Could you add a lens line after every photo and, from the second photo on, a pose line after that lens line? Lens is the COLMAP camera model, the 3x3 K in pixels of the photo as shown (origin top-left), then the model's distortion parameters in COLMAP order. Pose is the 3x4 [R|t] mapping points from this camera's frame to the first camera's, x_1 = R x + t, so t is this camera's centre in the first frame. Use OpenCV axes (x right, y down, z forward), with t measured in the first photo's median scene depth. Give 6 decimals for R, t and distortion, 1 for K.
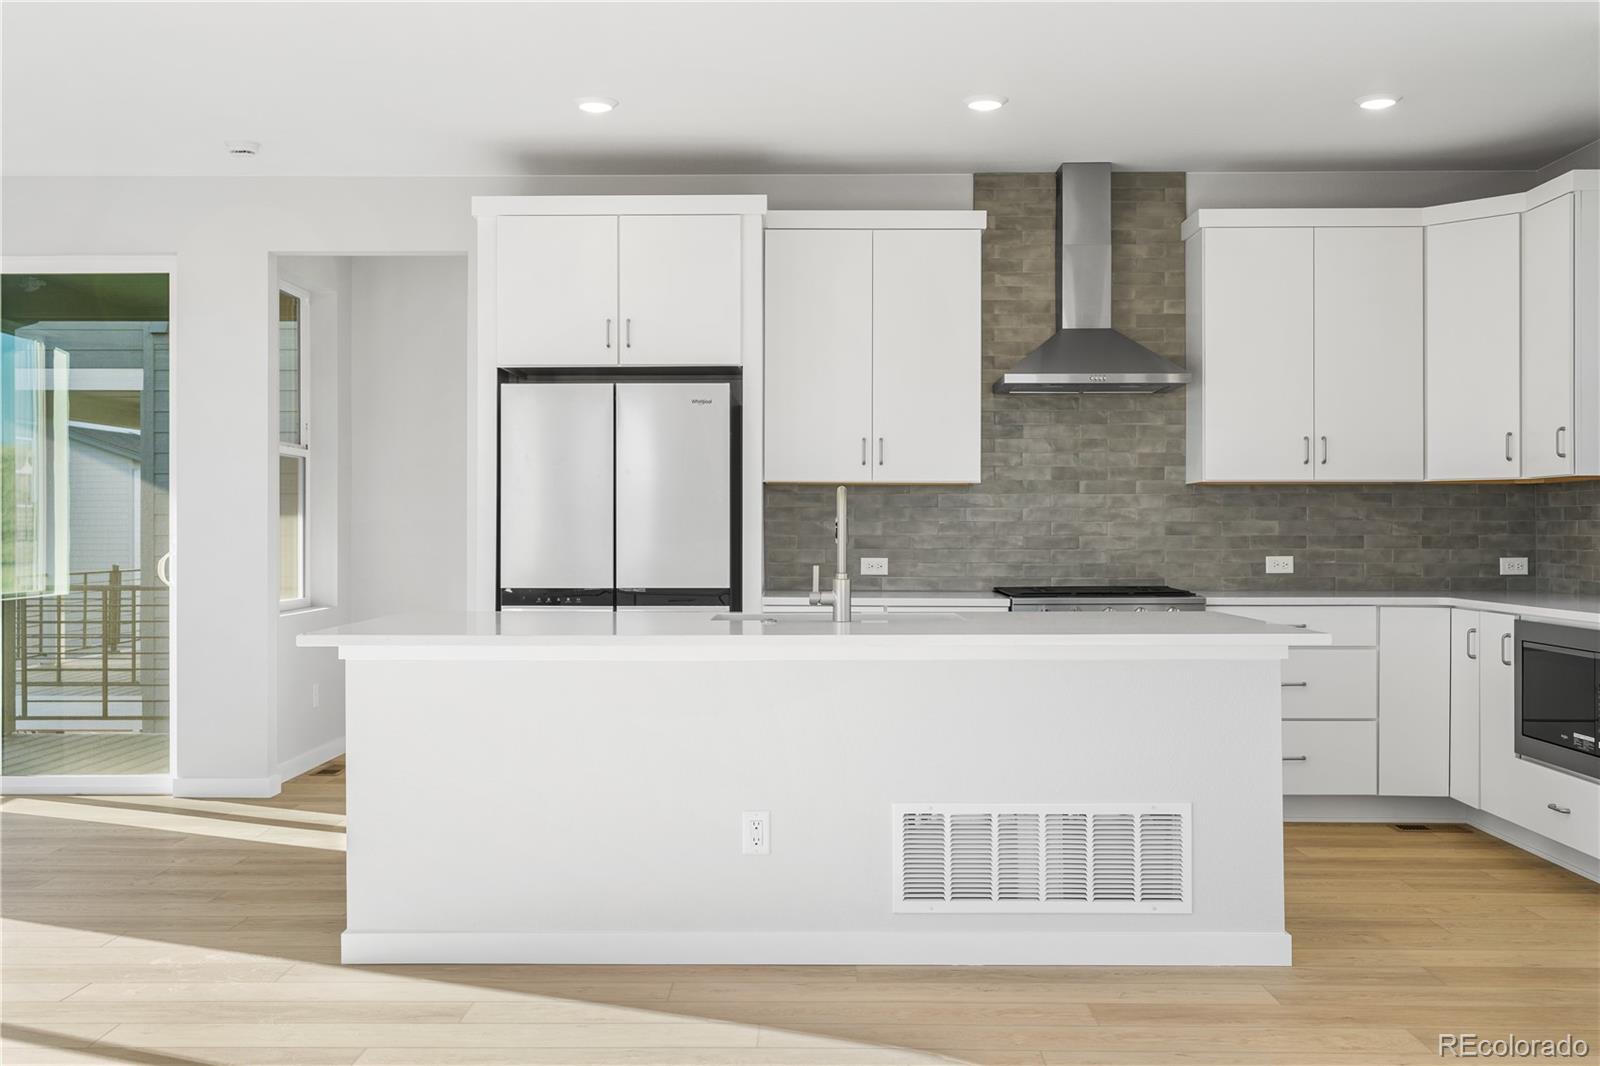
lens RADIAL K [[1586.0, 0, 786.3], [0, 1586.0, 529.3], [0, 0, 1]] dist [0.007085, 0.000000]
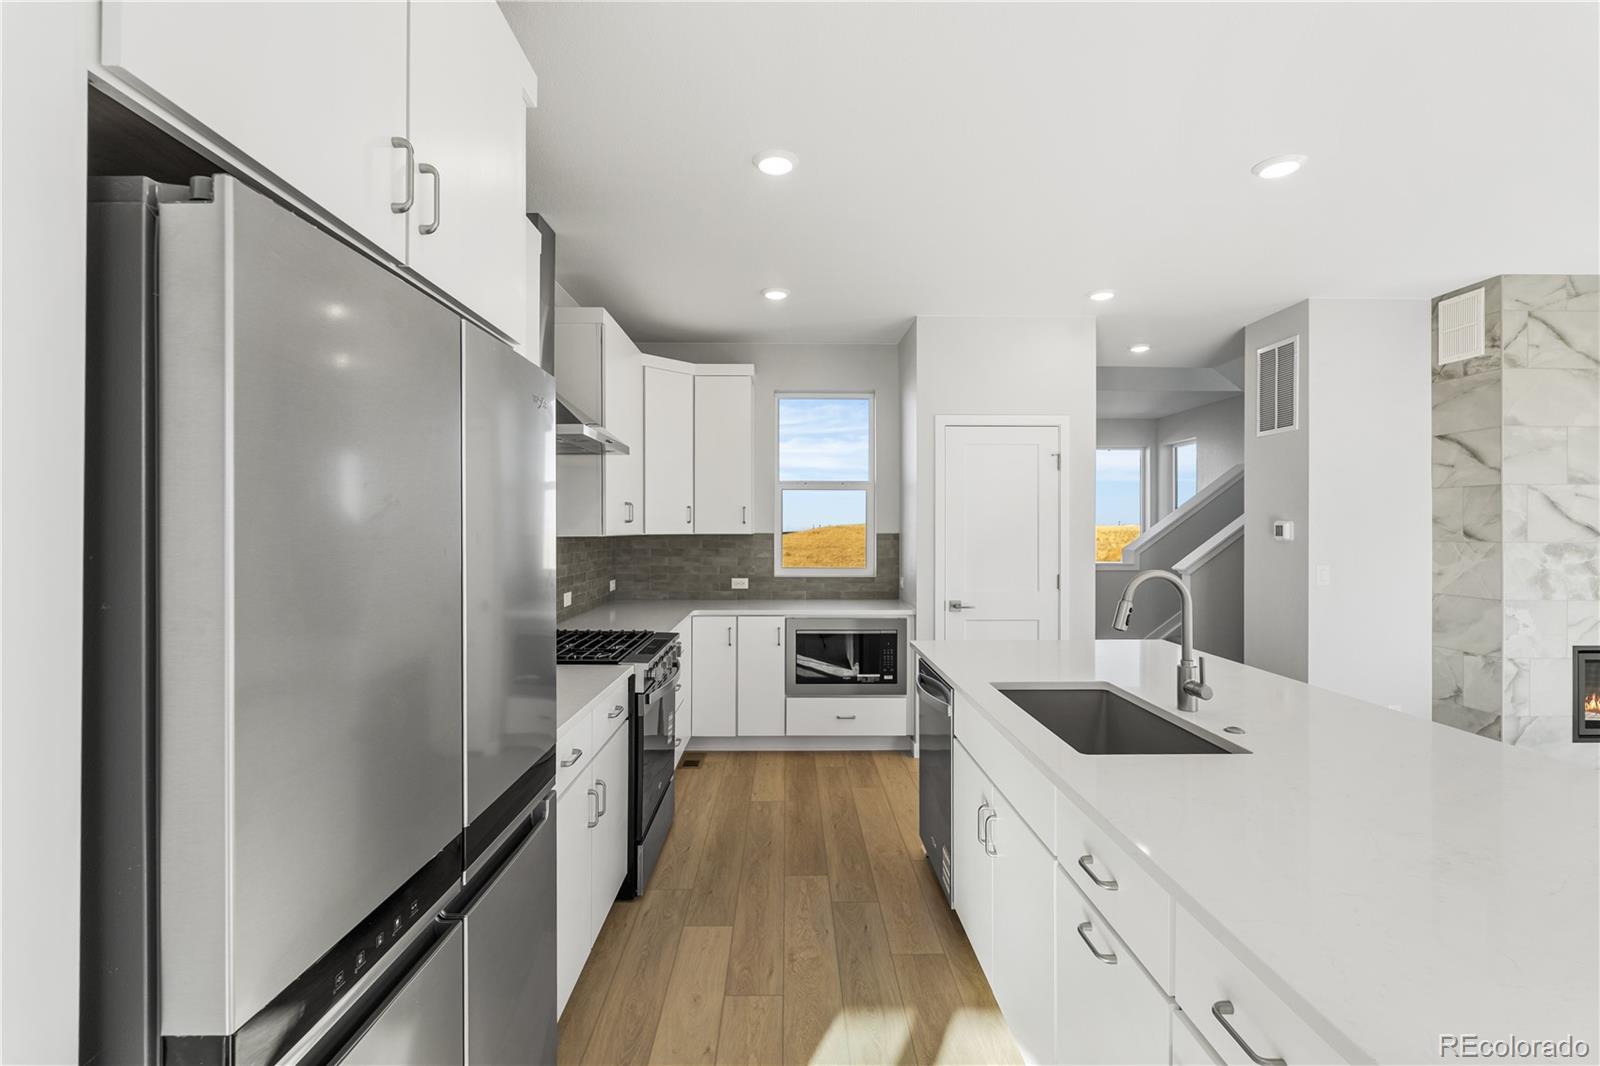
lens RADIAL K [[703.9, 0, 792.3], [0, 703.9, 525.1], [0, 0, 1]] dist [-0.005697, 0.000420]
pose [[-0.024403, 0.002849, 0.999698, -0.260045], [-0.001462, 0.999995, -0.002885, -0.036108], [-0.999701, -0.001532, -0.024399, 0.836706]]
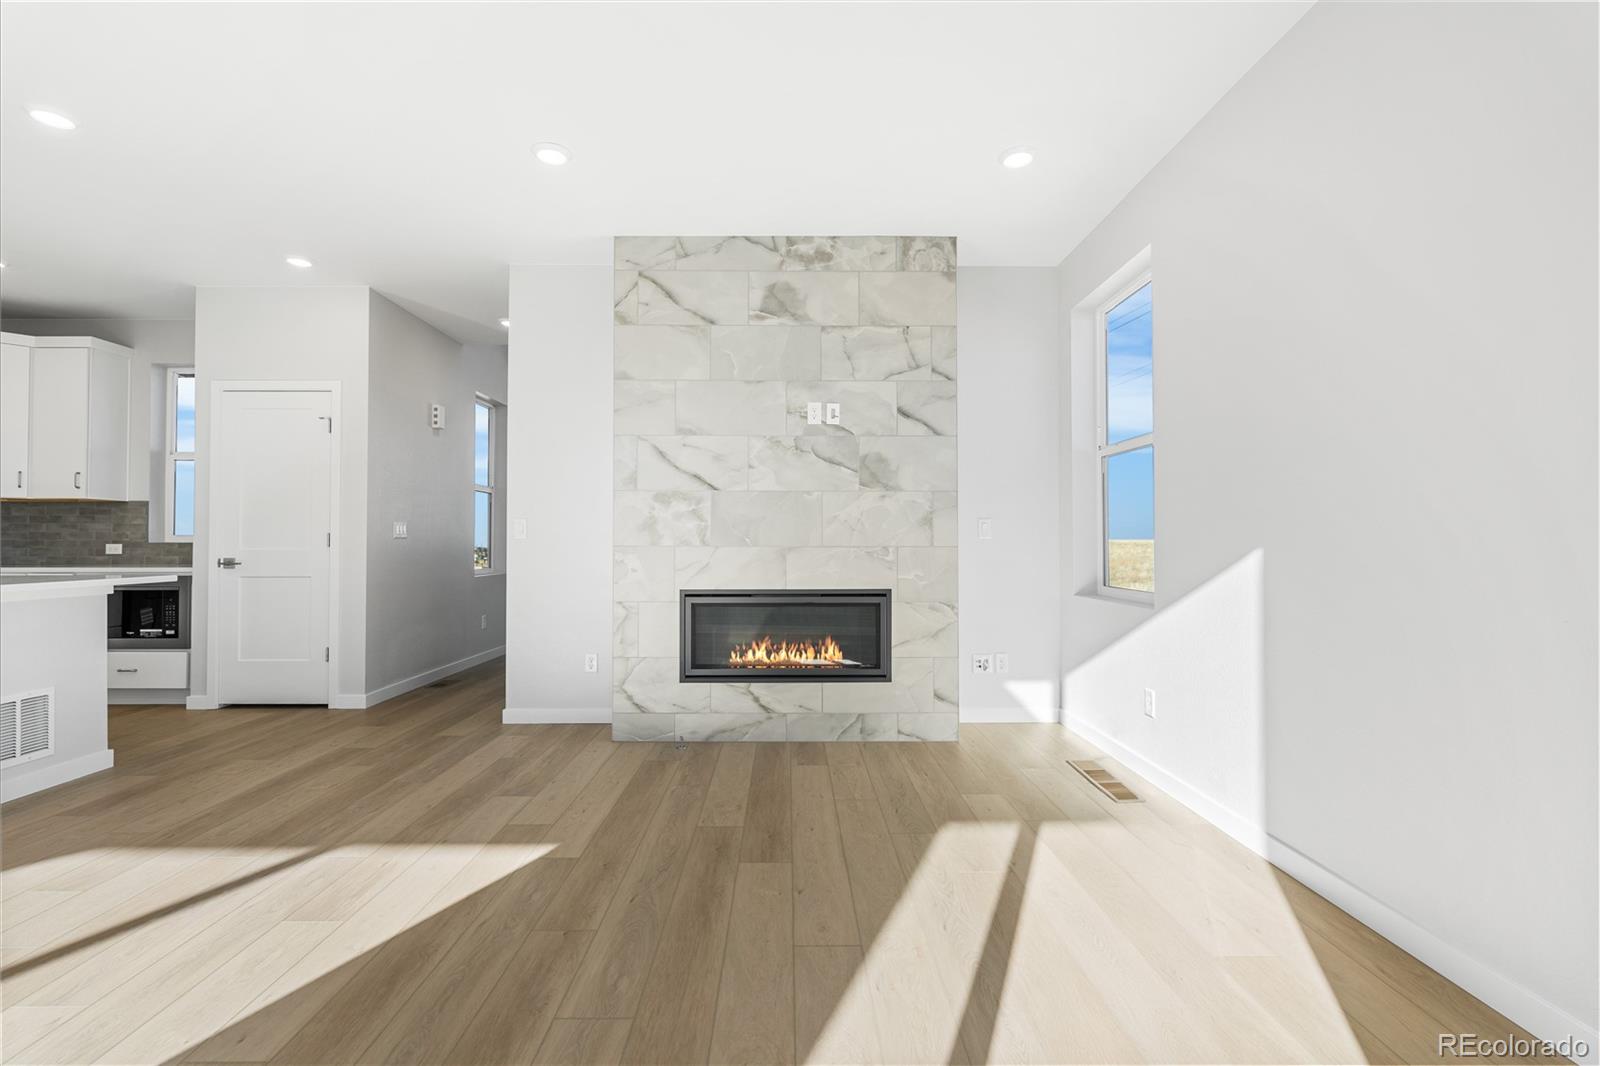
lens RADIAL K [[703.9, 0, 797.5], [0, 703.9, 529.7], [0, 0, 1]] dist [-0.005697, 0.000420]
pose [[-0.029106, 0.018404, 0.999407, -0.303690], [0.000157, 0.999831, -0.018407, 0.015530], [-0.999576, -0.000379, -0.029104, 0.161002]]
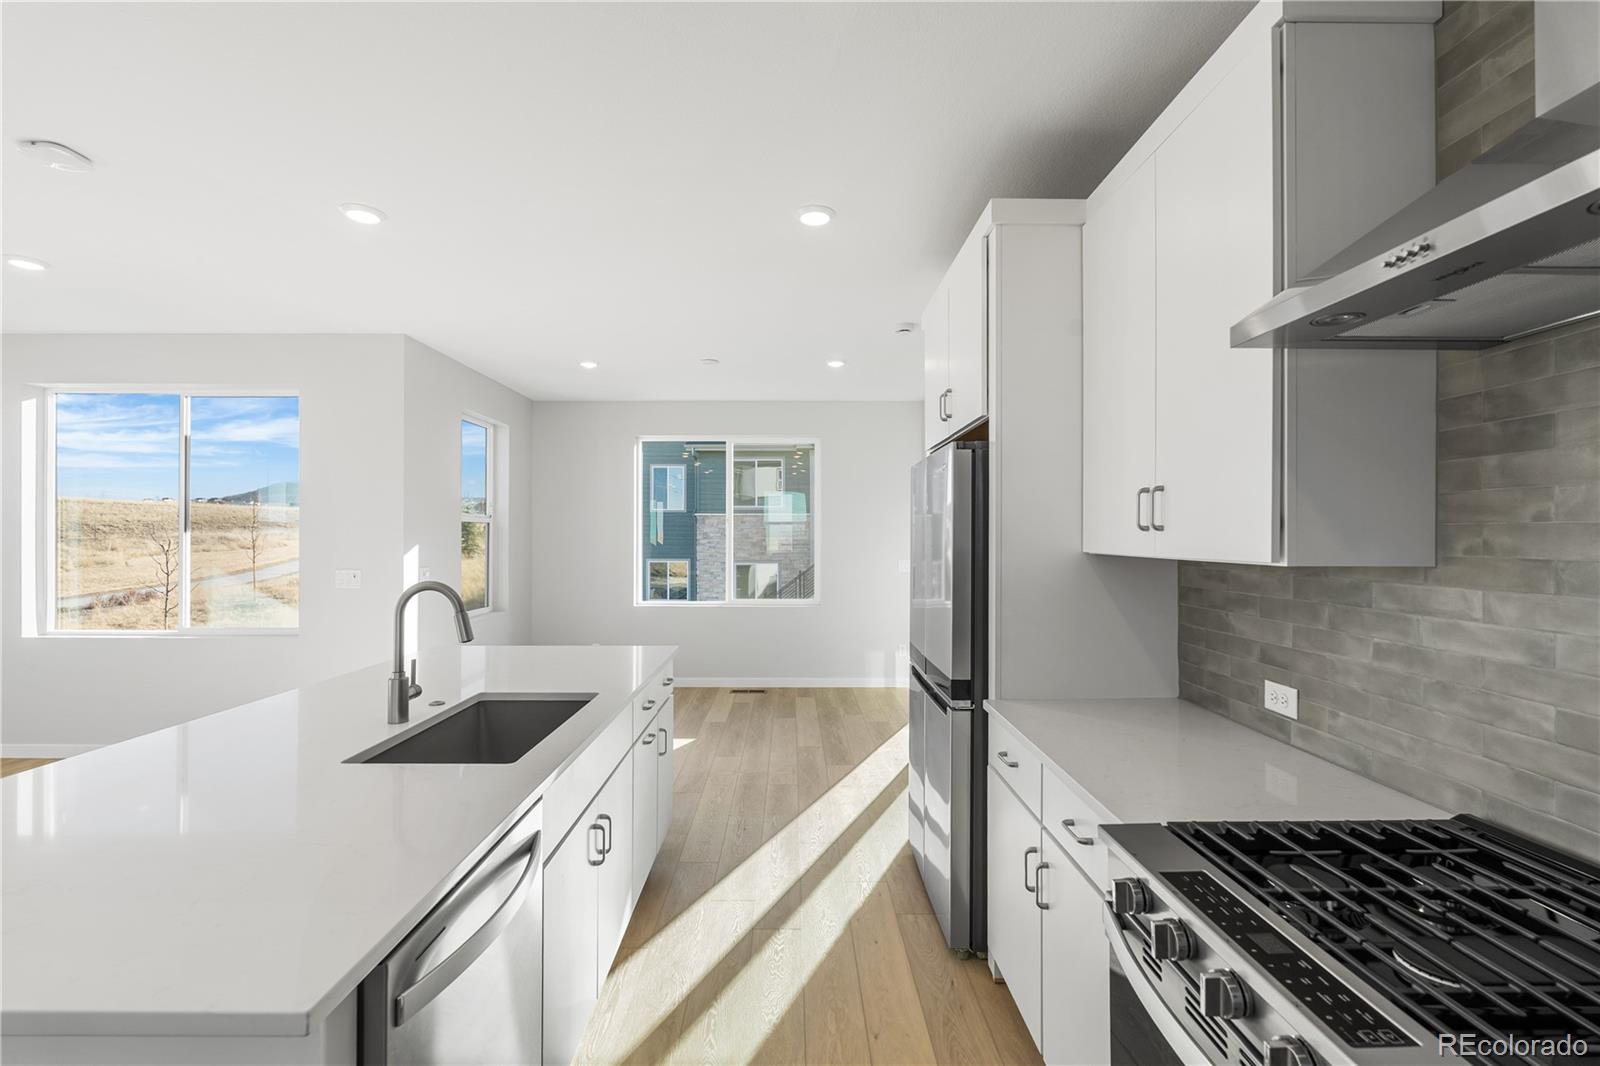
lens RADIAL K [[703.9, 0, 799.9], [0, 703.9, 537.7], [0, 0, 1]] dist [-0.005697, 0.000420]
pose [[0.026645, -0.001795, -0.999643, 0.313115], [-0.004801, 0.999987, -0.001923, -0.035222], [0.999633, 0.004851, 0.026636, 0.823884]]
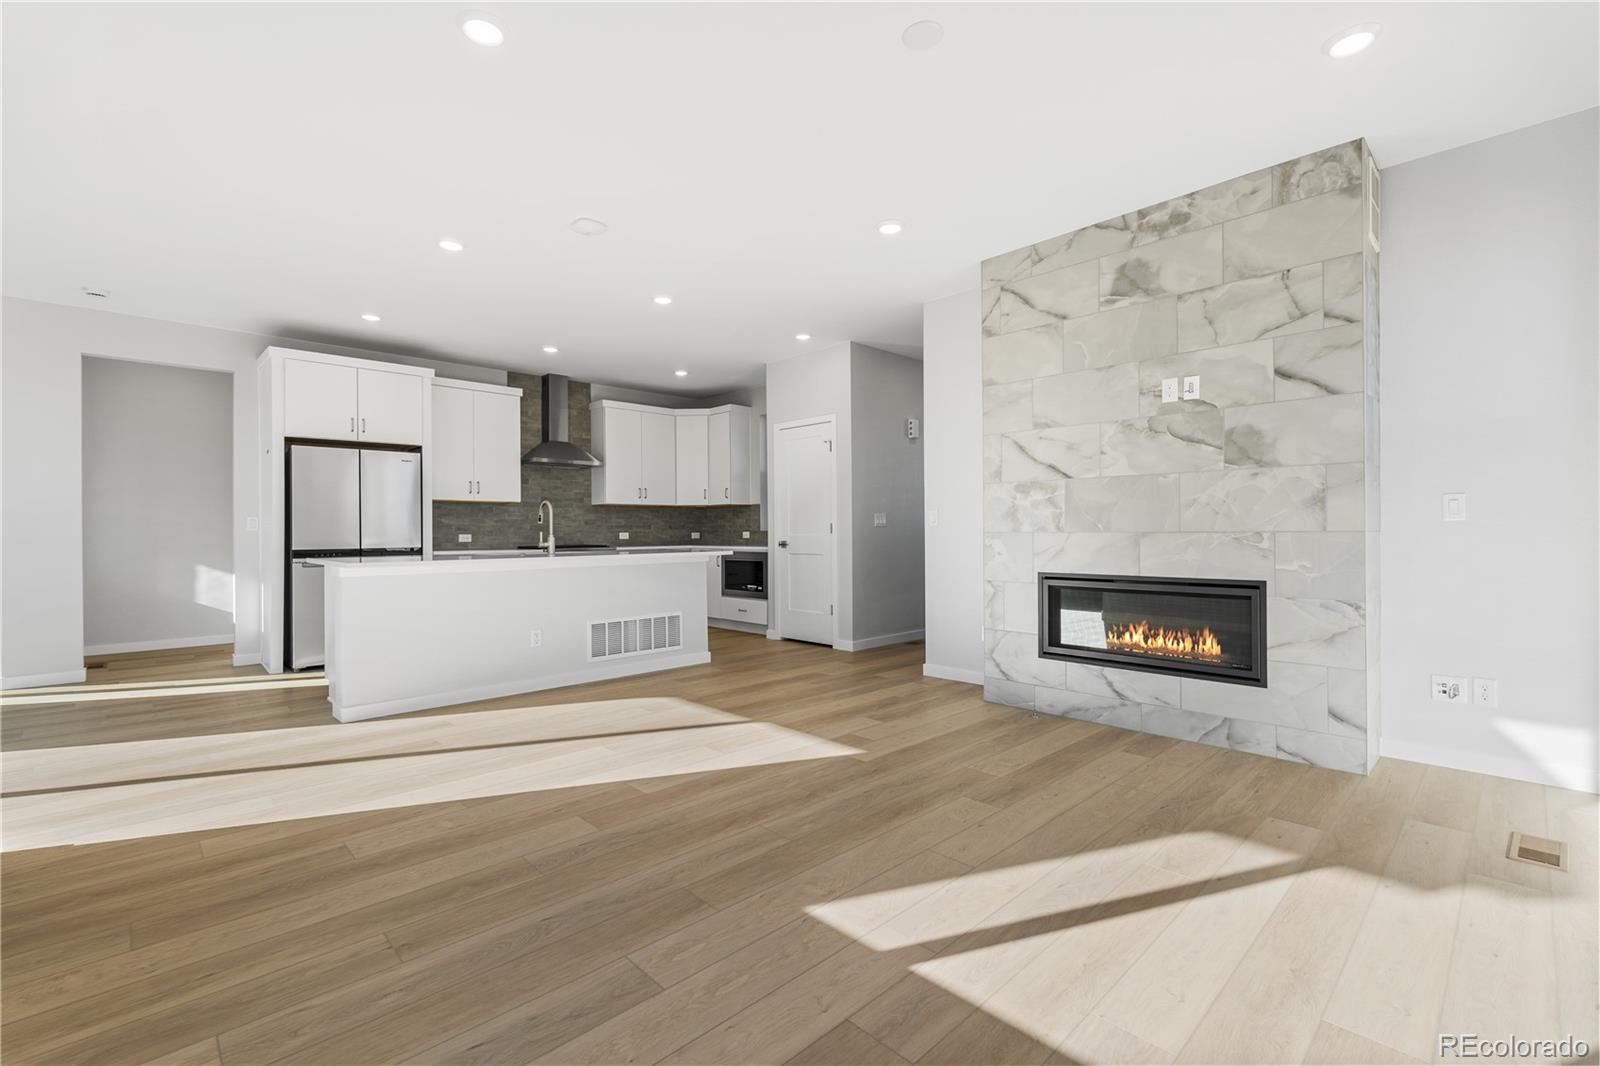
lens RADIAL K [[703.9, 0, 796.3], [0, 703.9, 531.8], [0, 0, 1]] dist [-0.005697, 0.000420]
pose [[0.711944, -0.004863, 0.702219, -0.314348], [0.005991, 0.999982, 0.000851, 0.016258], [-0.702210, 0.003601, 0.711960, -0.044436]]
